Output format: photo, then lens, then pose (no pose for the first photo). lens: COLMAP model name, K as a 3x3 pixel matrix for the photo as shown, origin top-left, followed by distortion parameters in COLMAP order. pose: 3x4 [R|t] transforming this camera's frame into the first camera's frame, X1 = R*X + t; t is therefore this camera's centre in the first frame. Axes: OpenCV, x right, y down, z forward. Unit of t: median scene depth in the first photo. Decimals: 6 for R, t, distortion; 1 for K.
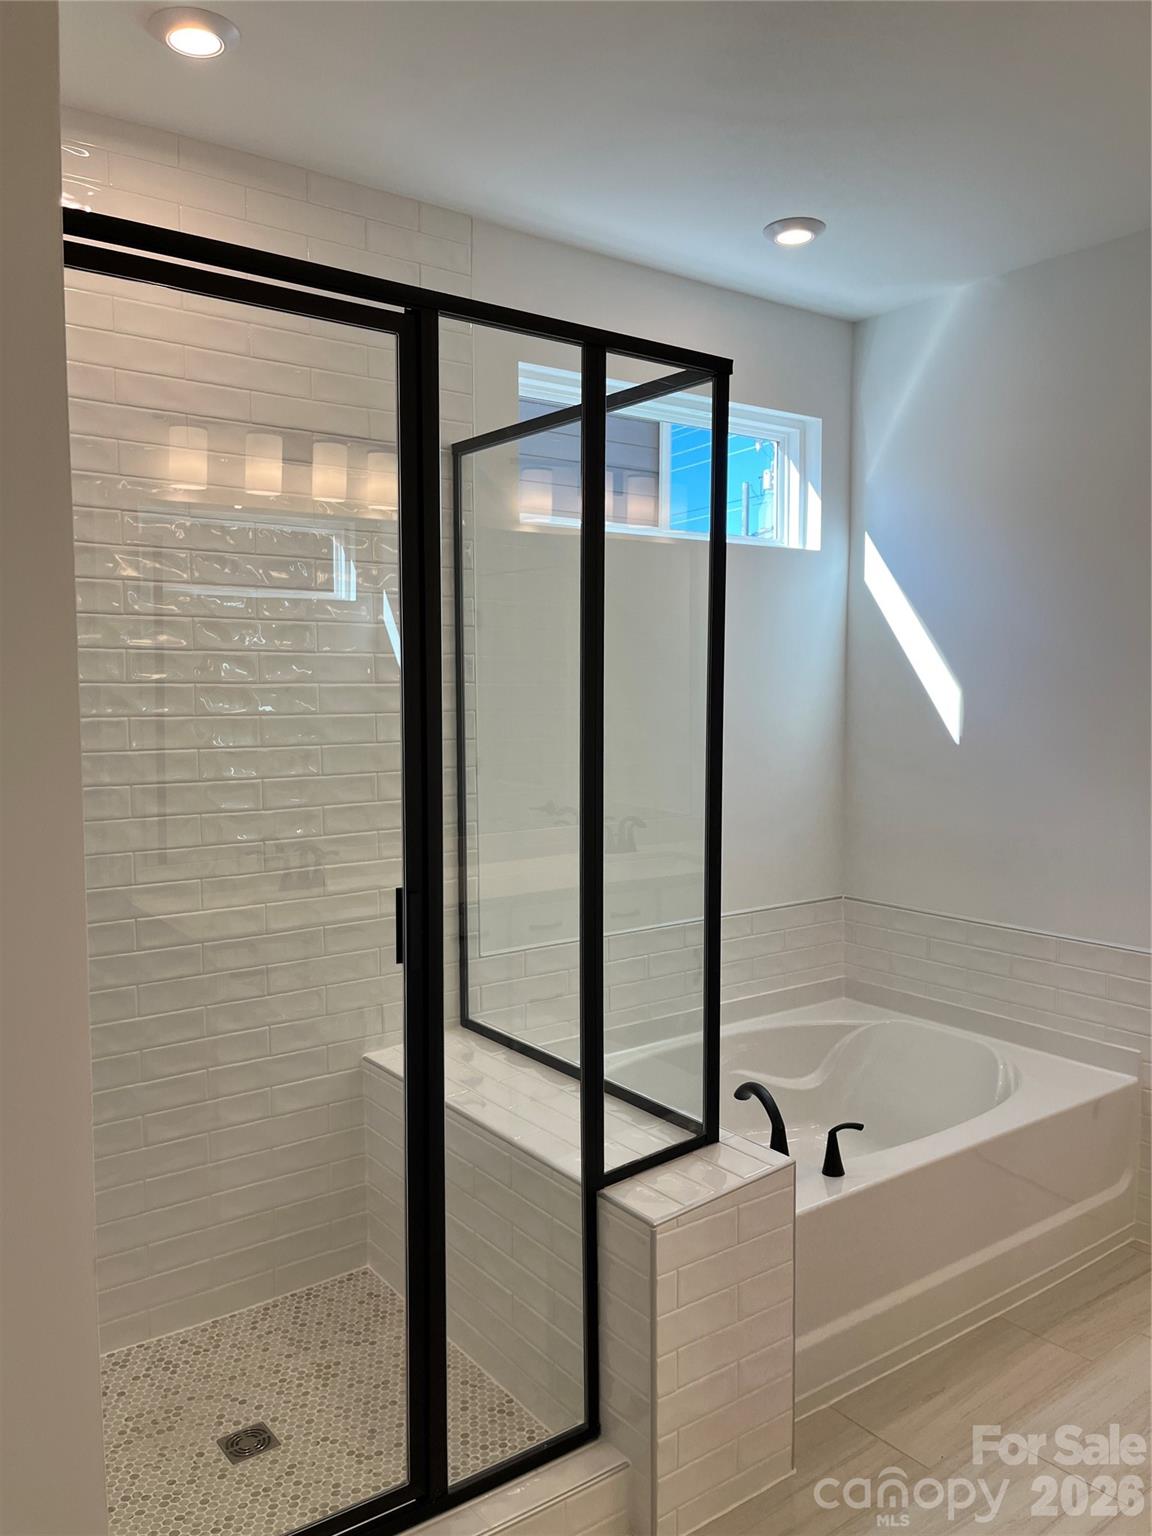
lens RADIAL K [[1162.8, 0, 576.7], [0, 1162.8, 771.9], [0, 0, 1]] dist [0.072550, -0.105633]
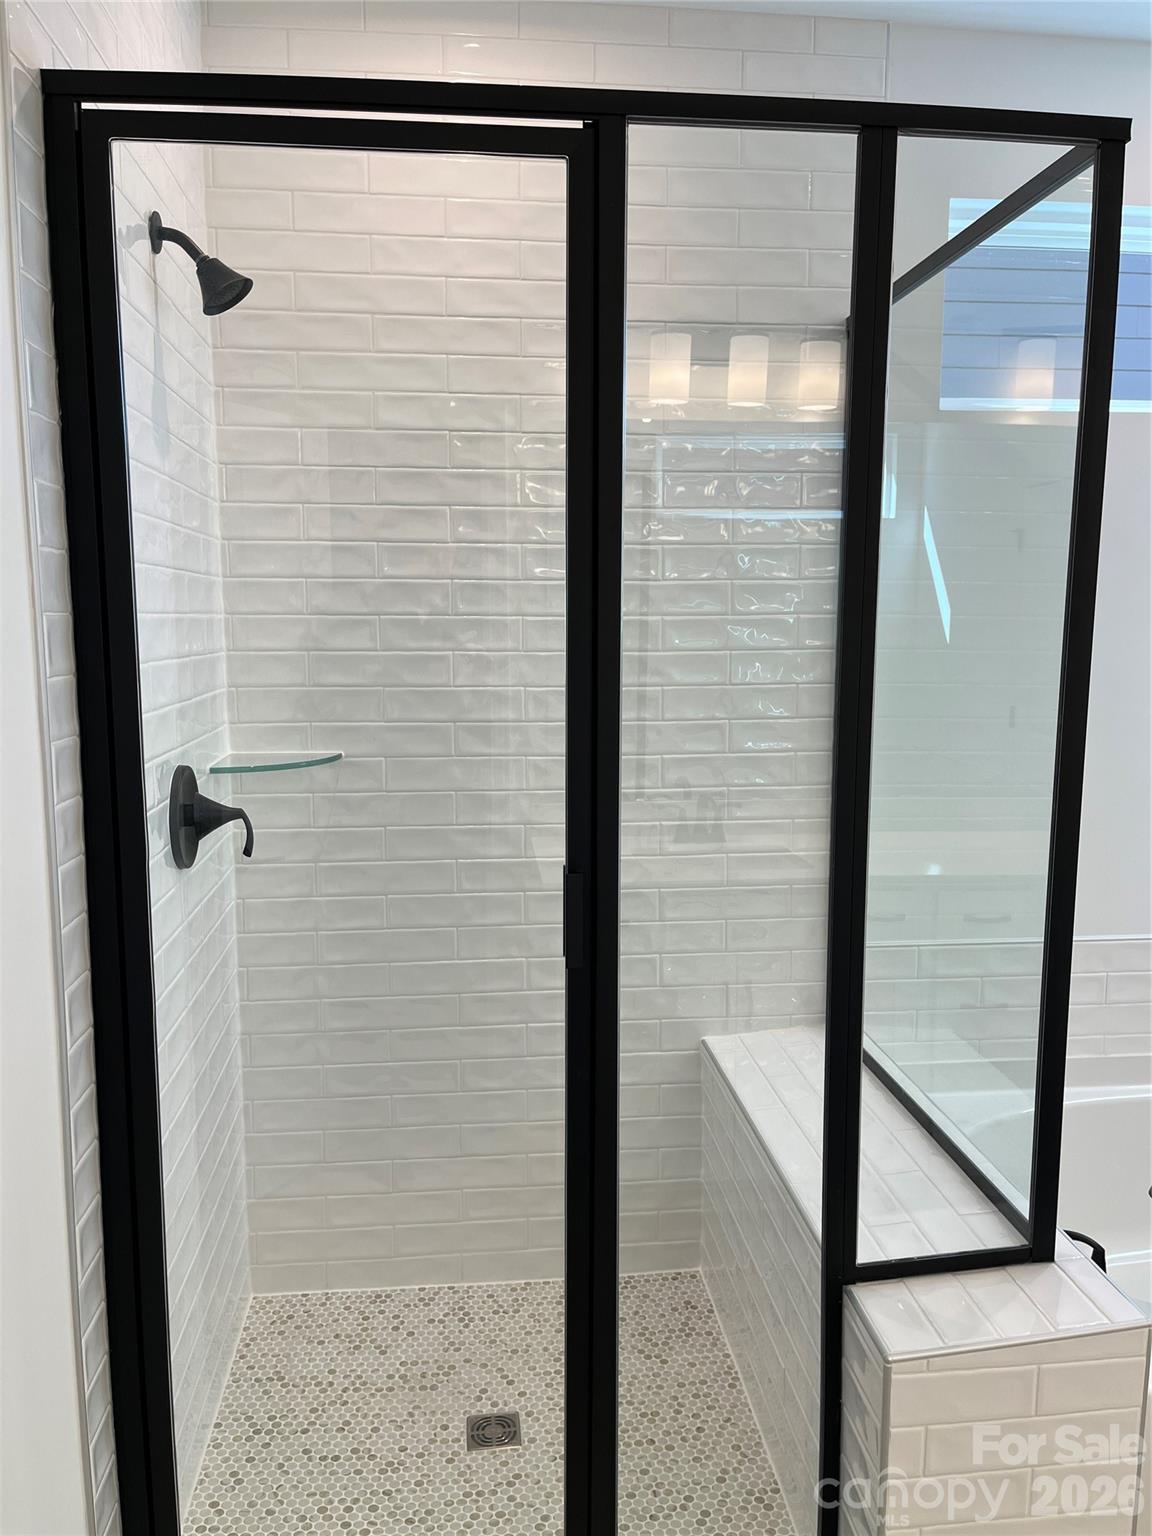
lens RADIAL K [[1171.7, 0, 581.1], [0, 1171.7, 788.7], [0, 0, 1]] dist [0.109379, -0.125191]
pose [[0.861773, 0.080668, -0.500839, 0.197583], [-0.045175, 0.995557, 0.082618, -0.019141], [0.505279, -0.048573, 0.861588, 0.217889]]
